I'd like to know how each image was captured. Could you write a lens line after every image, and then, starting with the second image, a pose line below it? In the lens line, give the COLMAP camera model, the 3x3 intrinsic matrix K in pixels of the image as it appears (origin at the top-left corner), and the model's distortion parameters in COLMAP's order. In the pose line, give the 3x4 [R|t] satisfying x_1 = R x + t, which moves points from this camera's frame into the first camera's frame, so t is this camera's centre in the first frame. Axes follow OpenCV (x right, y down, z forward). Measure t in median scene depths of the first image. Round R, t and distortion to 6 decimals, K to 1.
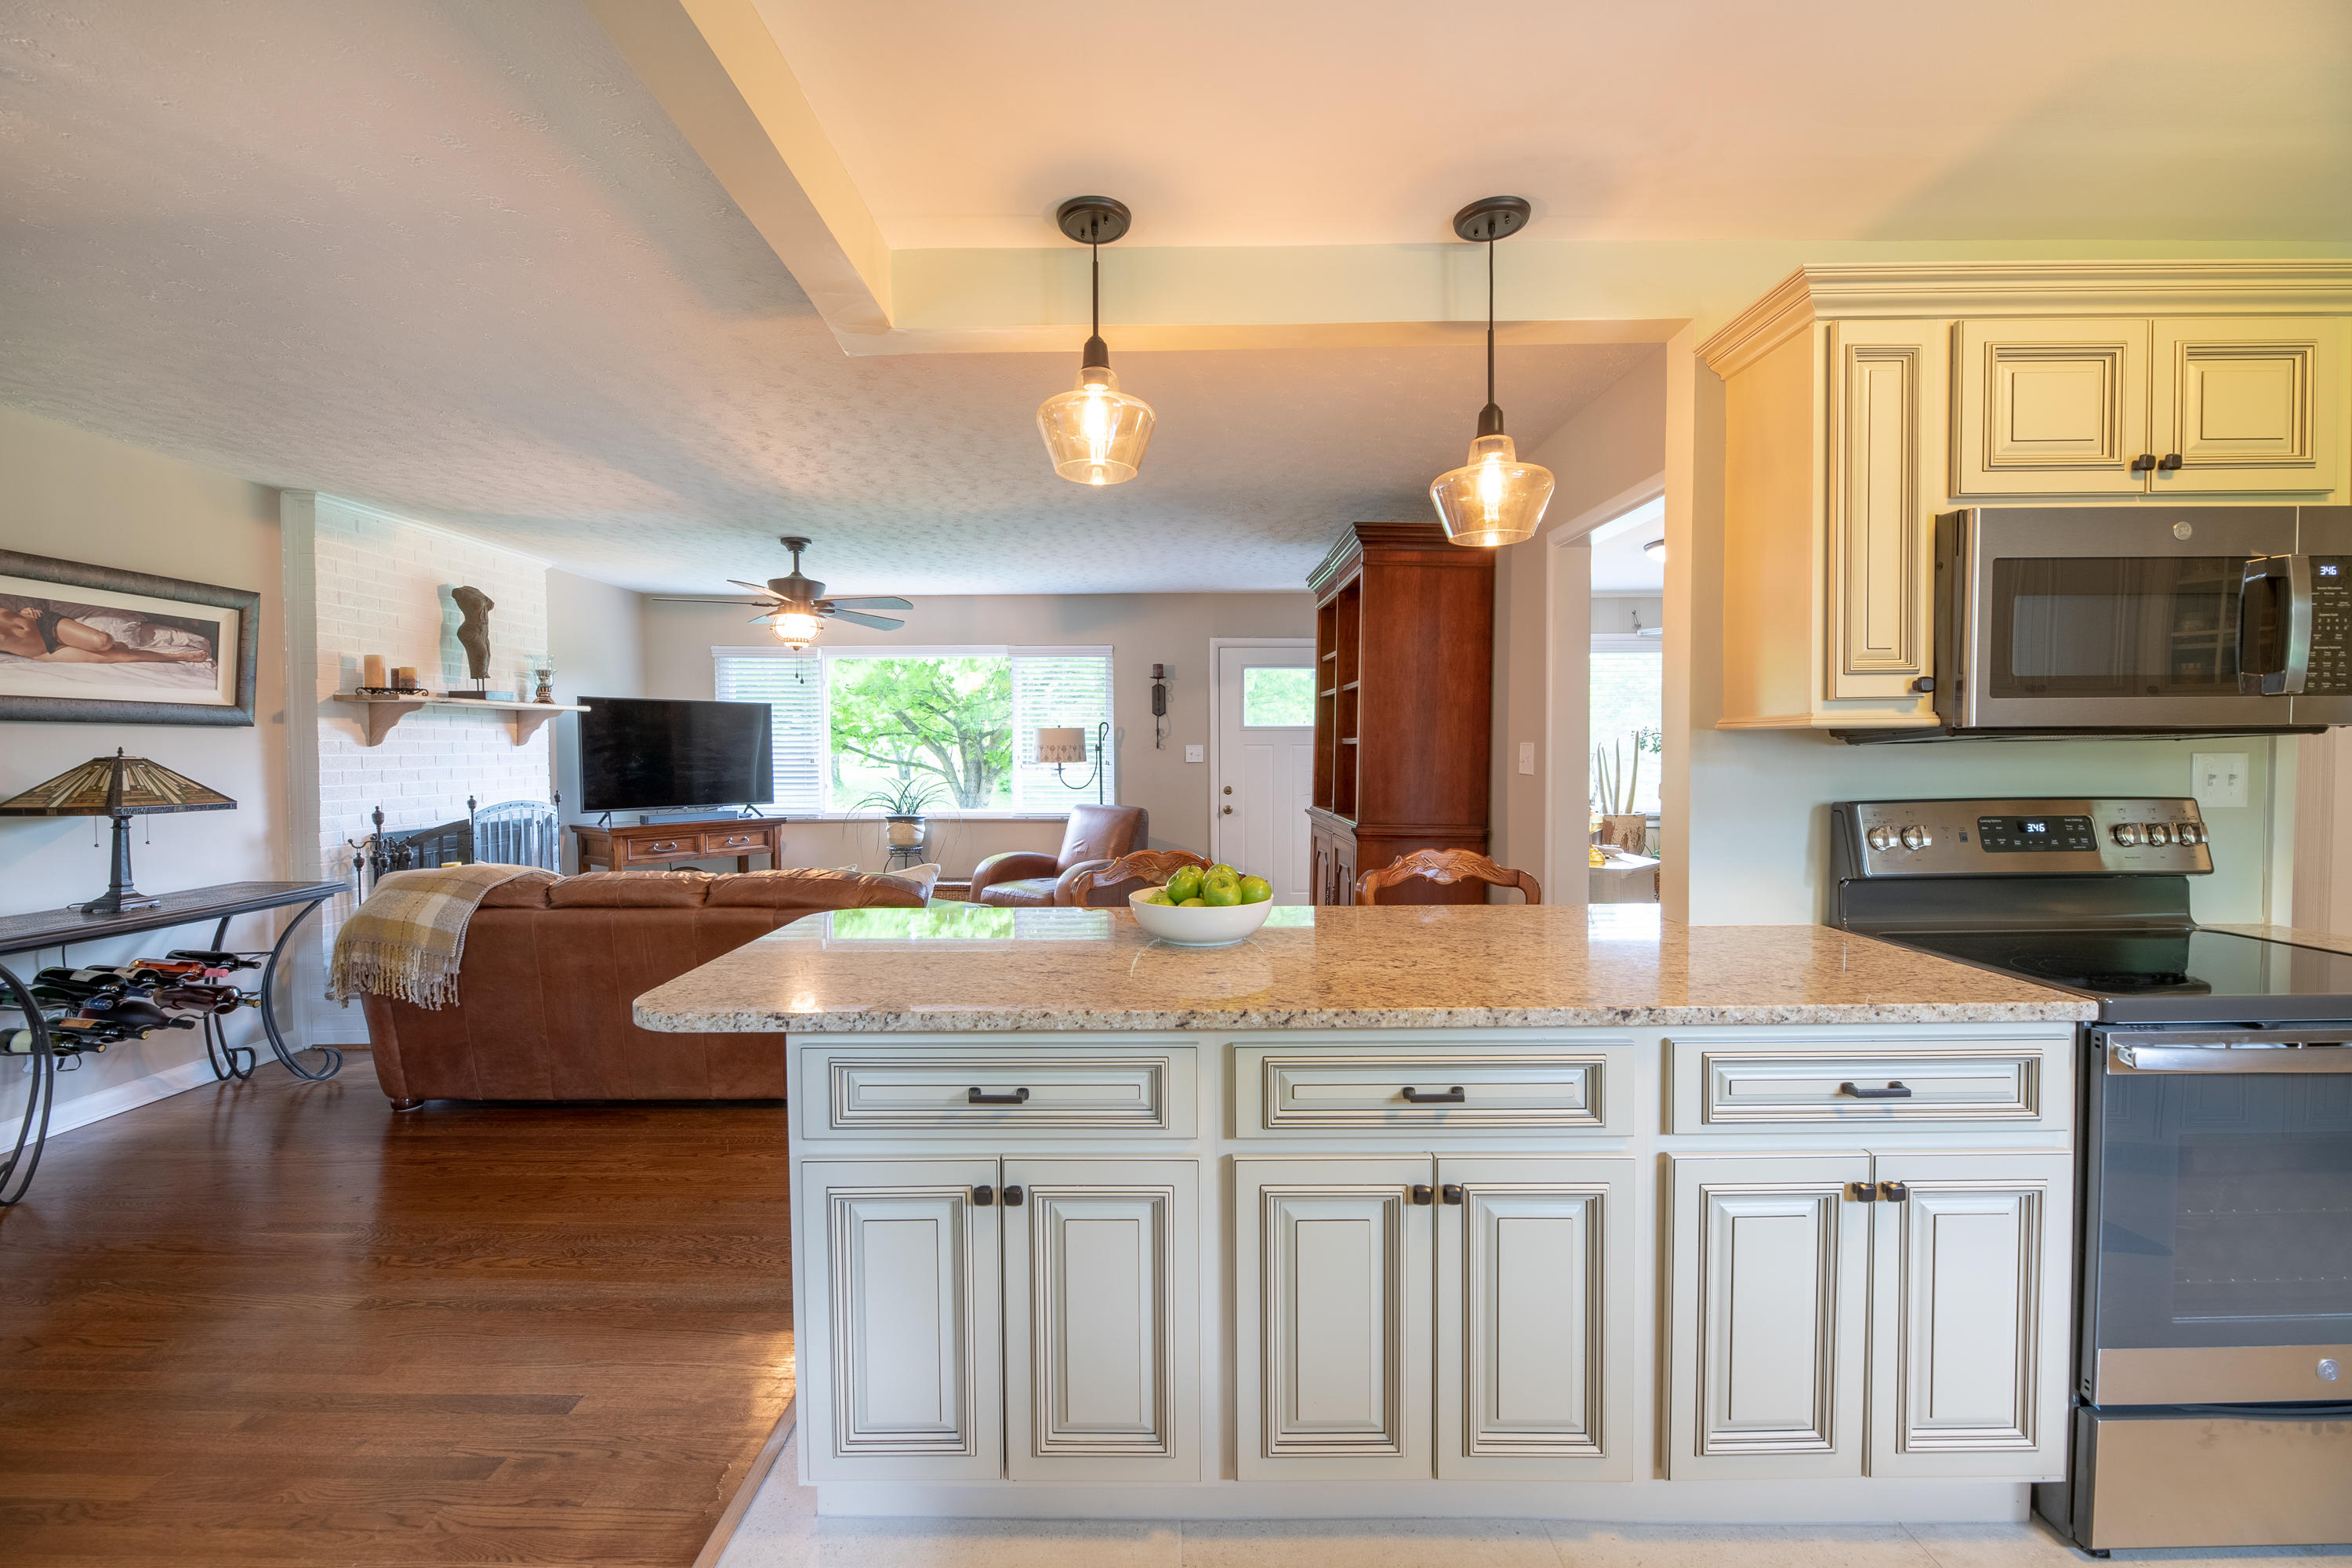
lens RADIAL K [[996.2, 0, 1184.2], [0, 996.2, 786.2], [0, 0, 1]] dist [-0.003267, -0.001245]
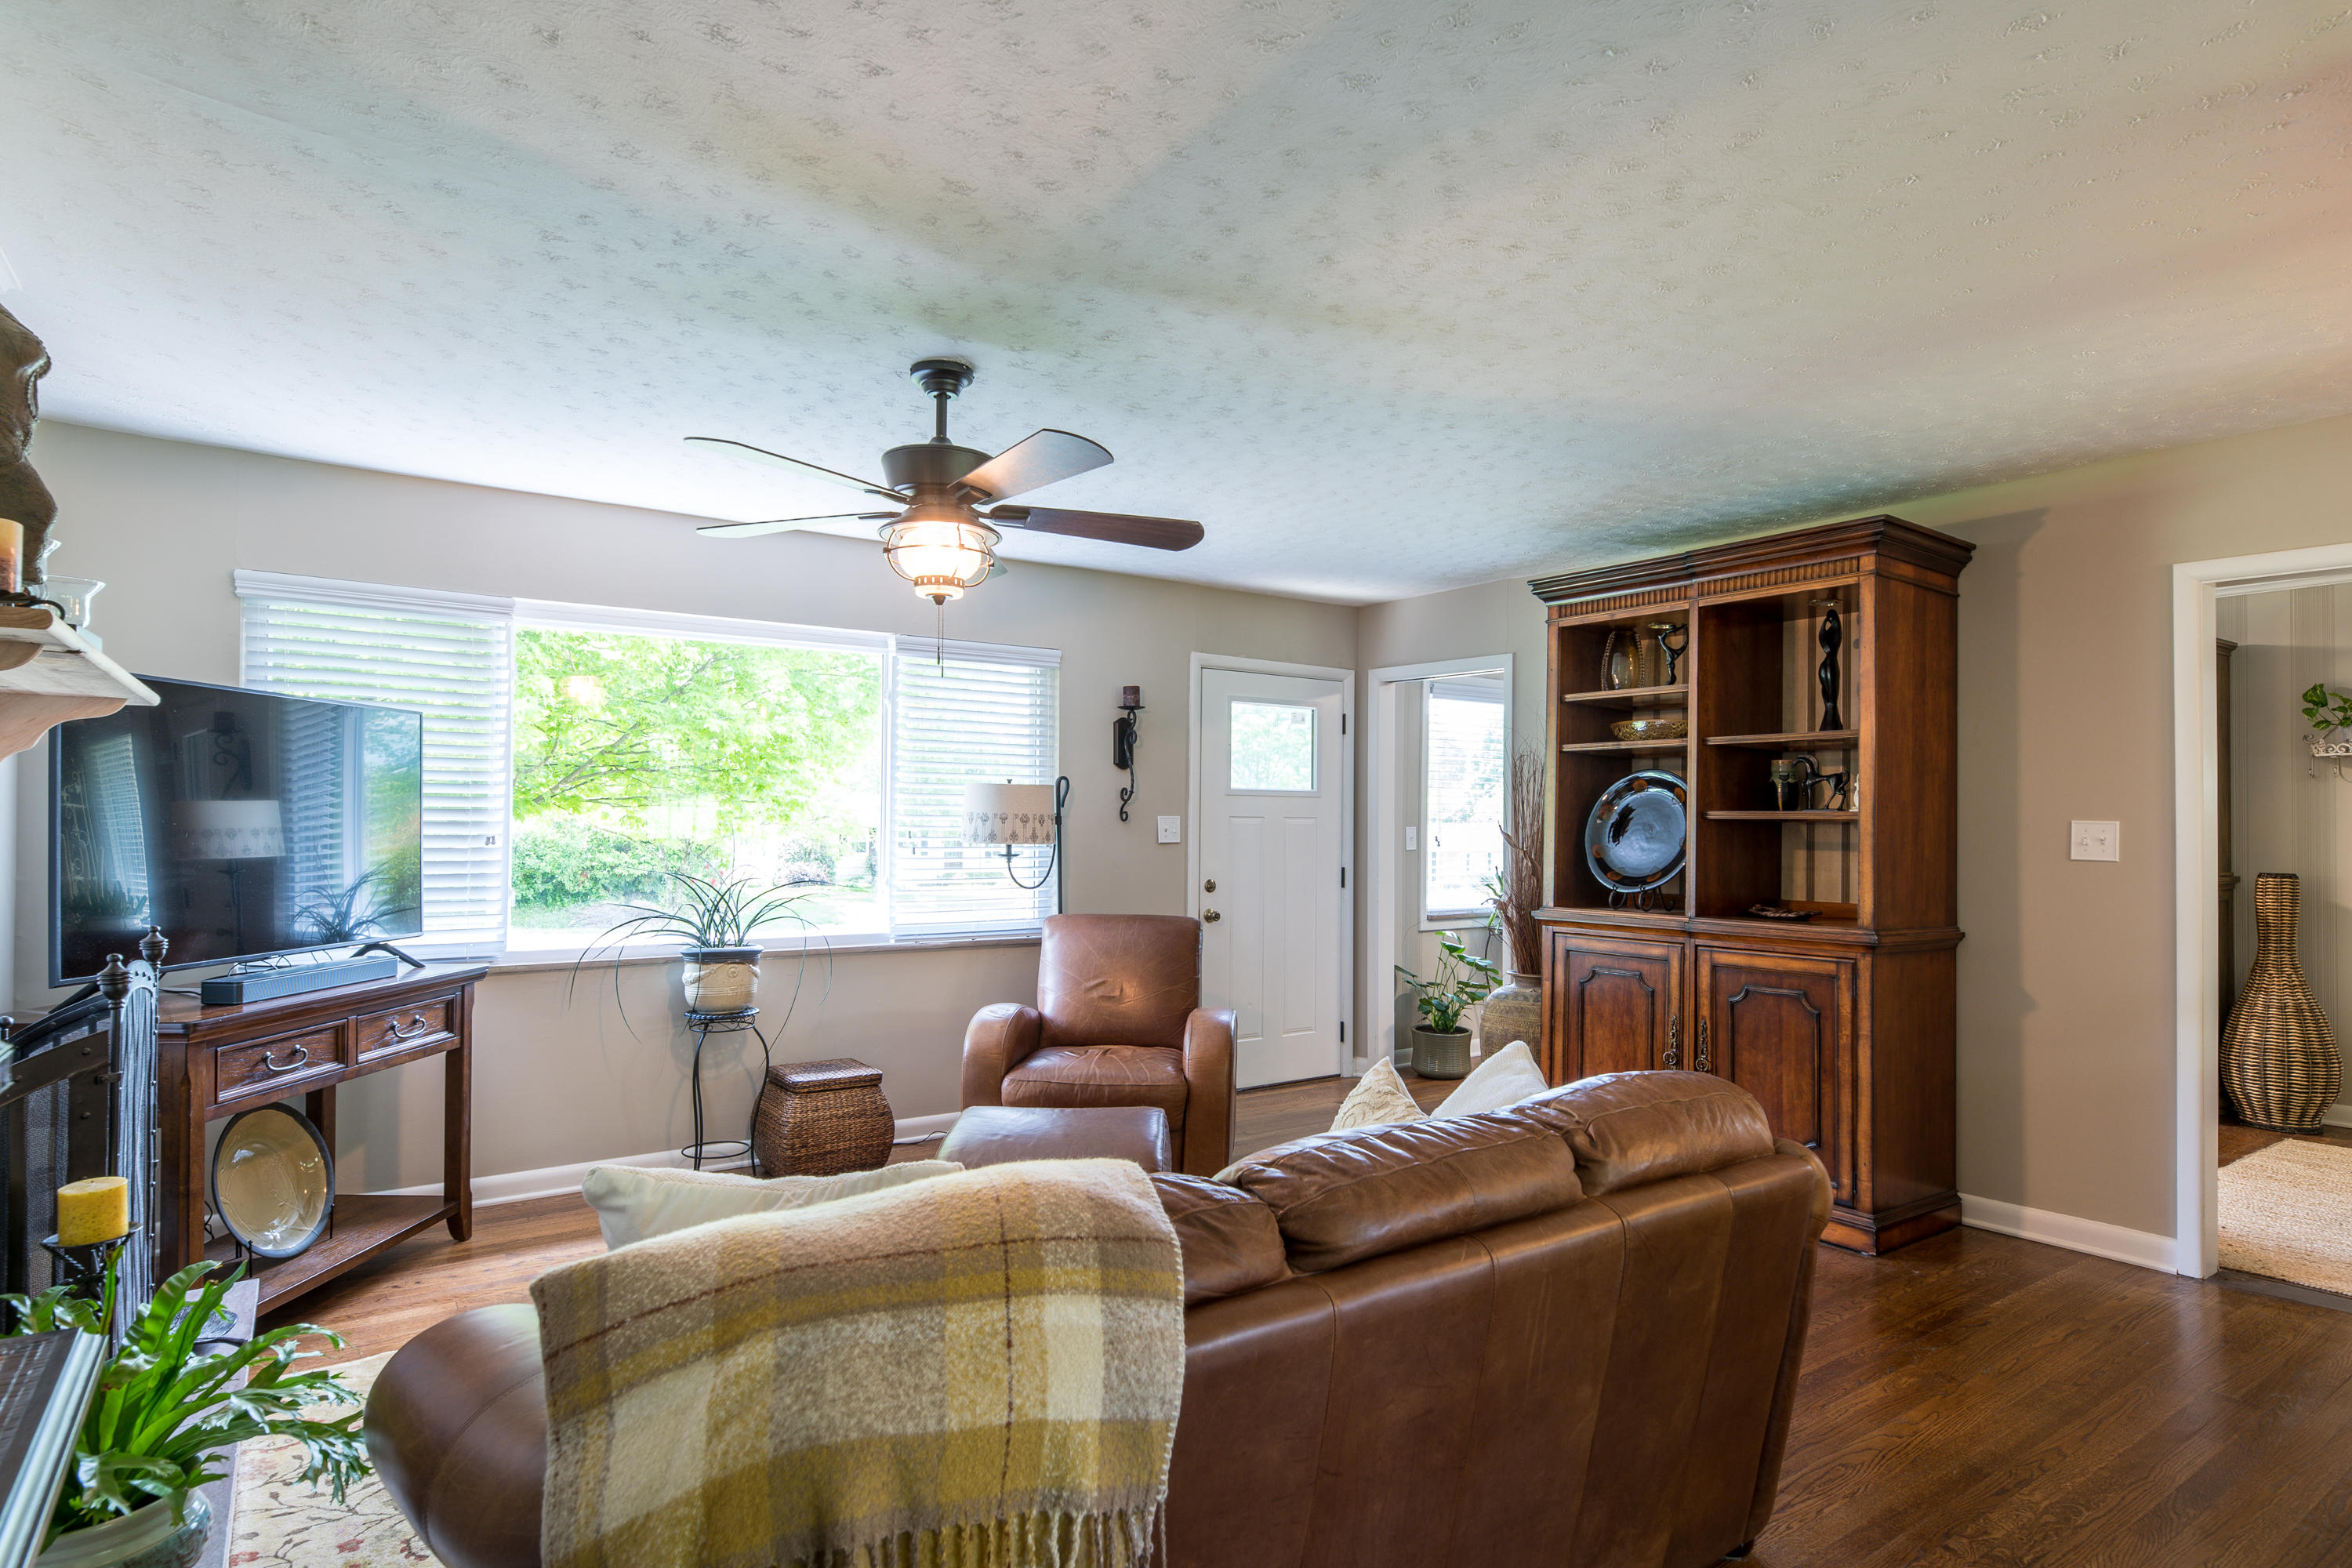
lens RADIAL K [[1281.5, 0, 1216.1], [0, 1281.5, 821.9], [0, 0, 1]] dist [-0.003032, -0.000377]
pose [[0.811208, 0.009123, 0.584687, -0.460607], [0.013012, 0.999349, -0.033646, -0.009865], [-0.584613, 0.034901, 0.810561, 0.323283]]
